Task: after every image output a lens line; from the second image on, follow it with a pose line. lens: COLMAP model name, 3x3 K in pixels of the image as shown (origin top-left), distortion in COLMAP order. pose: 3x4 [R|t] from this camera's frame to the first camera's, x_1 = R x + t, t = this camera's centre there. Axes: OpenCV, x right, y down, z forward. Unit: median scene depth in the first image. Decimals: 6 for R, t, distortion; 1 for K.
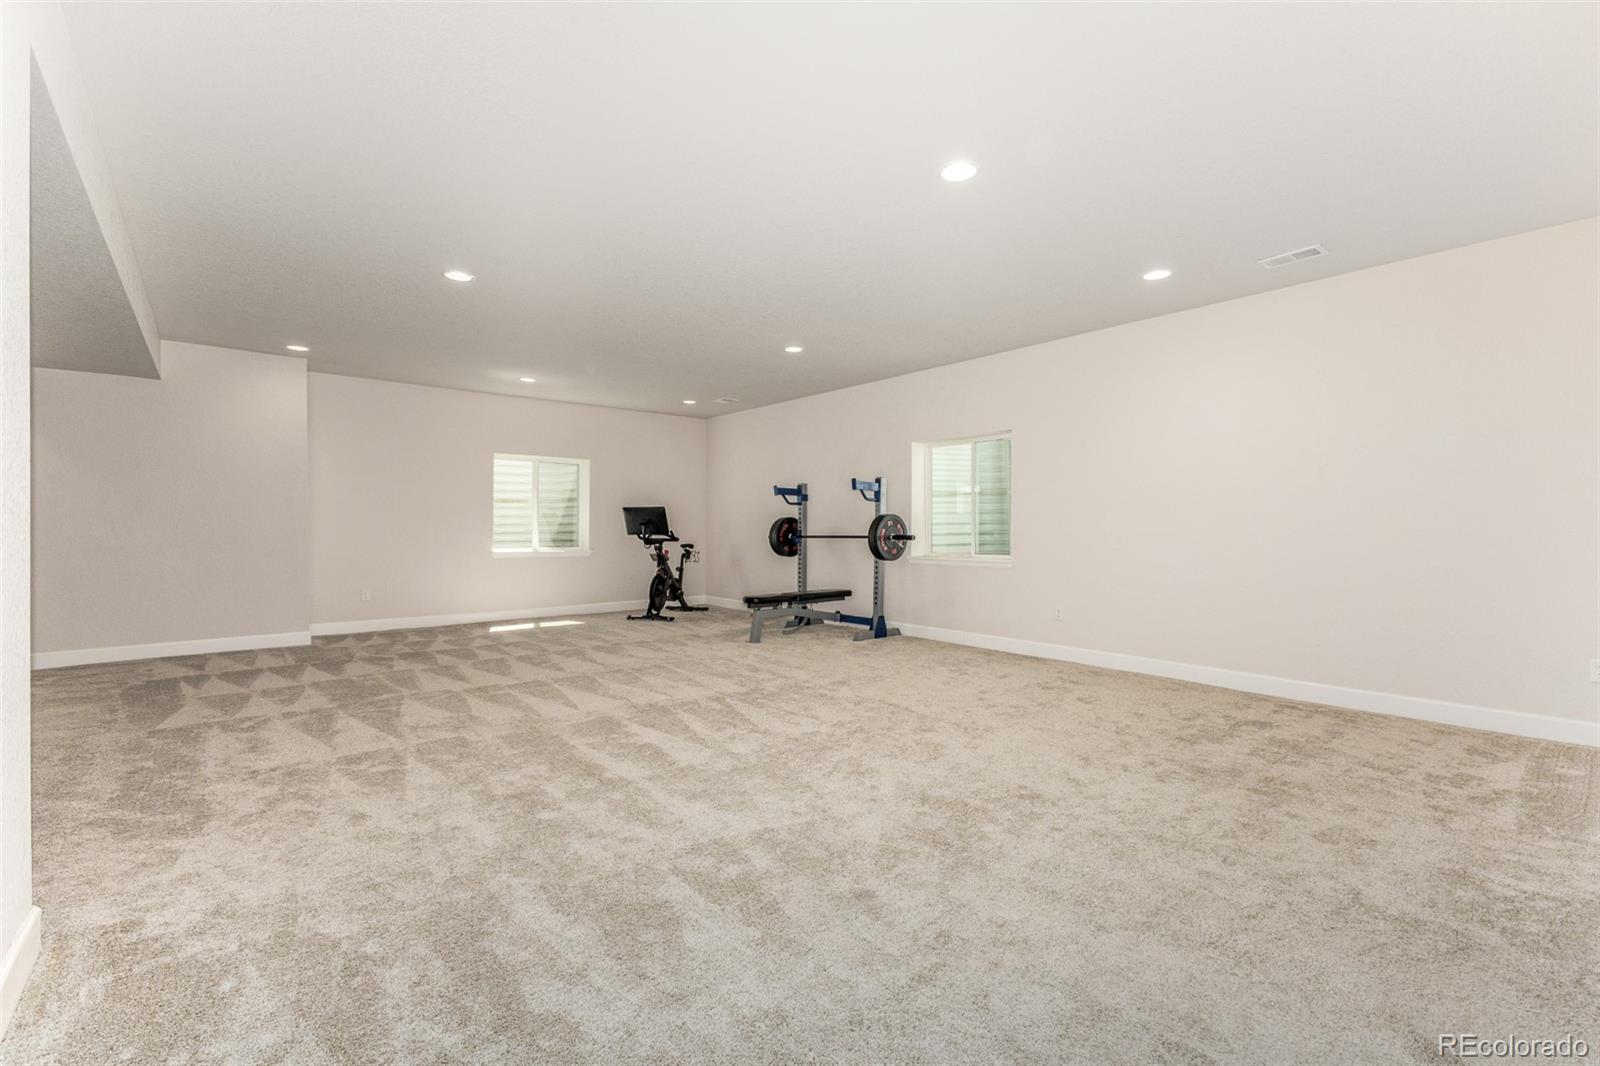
lens RADIAL K [[697.2, 0, 800.3], [0, 697.2, 521.1], [0, 0, 1]] dist [0.009221, -0.000047]
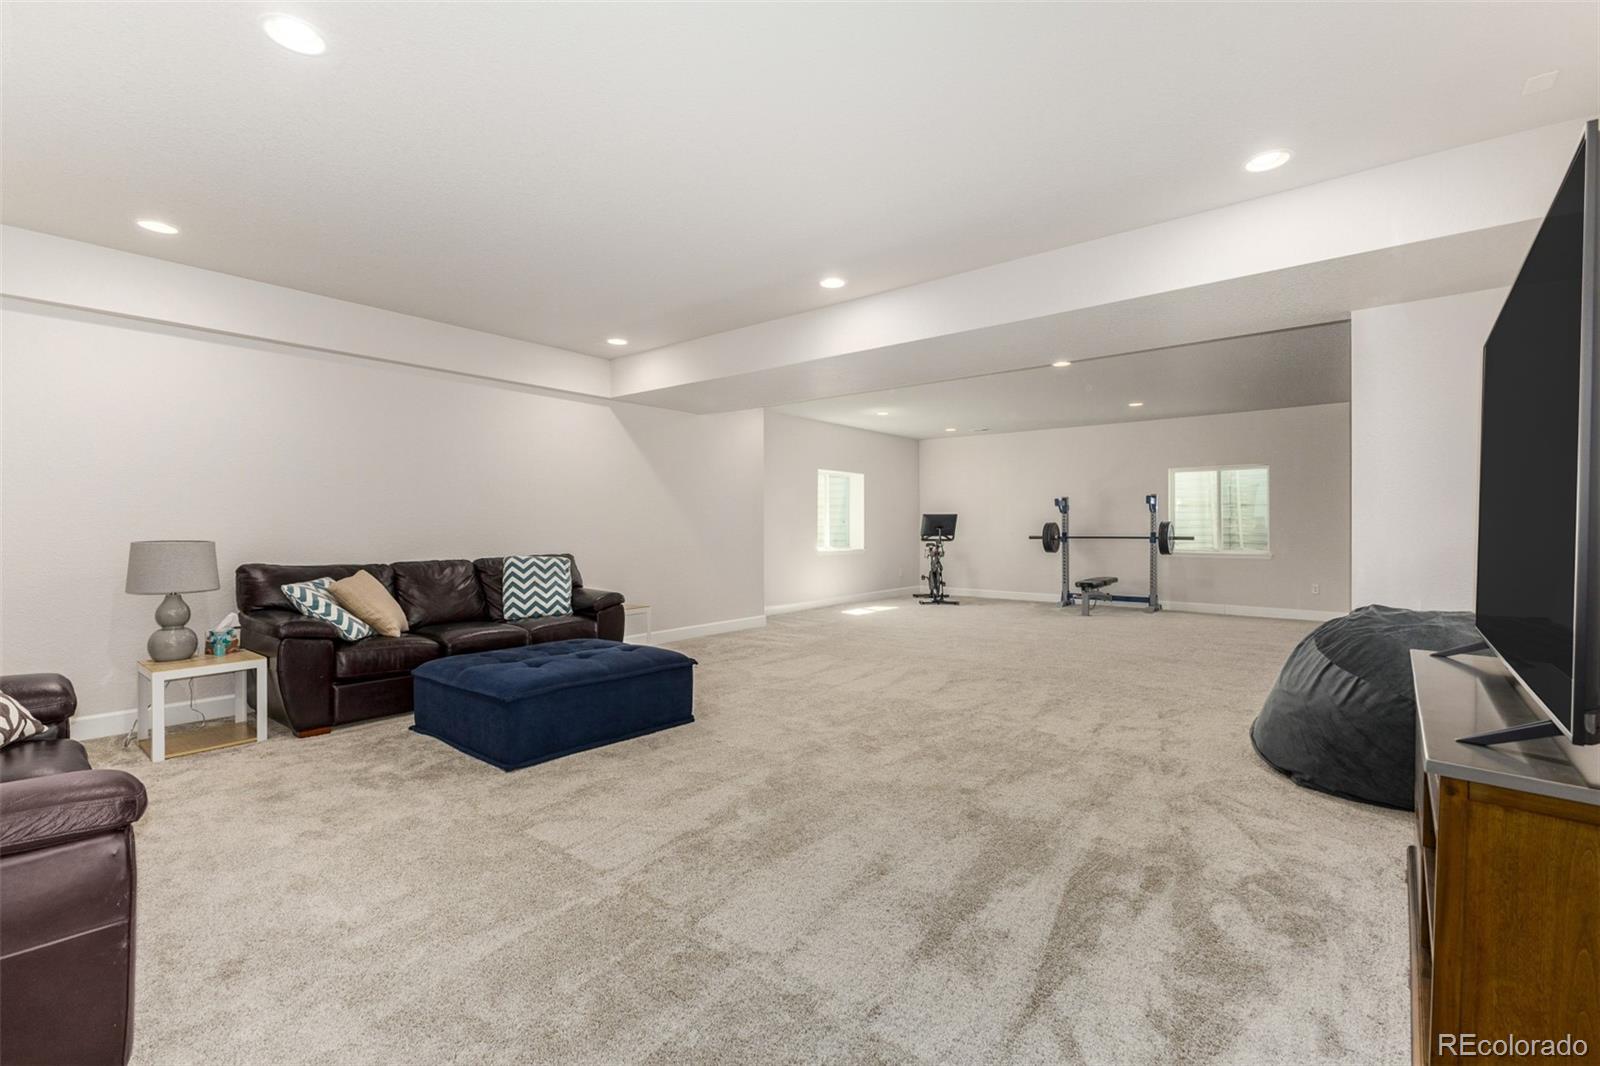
lens RADIAL K [[697.2, 0, 800.3], [0, 697.2, 521.1], [0, 0, 1]] dist [0.009221, -0.000047]
pose [[0.982405, 0.005857, 0.186670, -0.774258], [-0.005422, 0.999981, -0.002844, -0.002799], [-0.186684, 0.001781, 0.982418, -0.207690]]
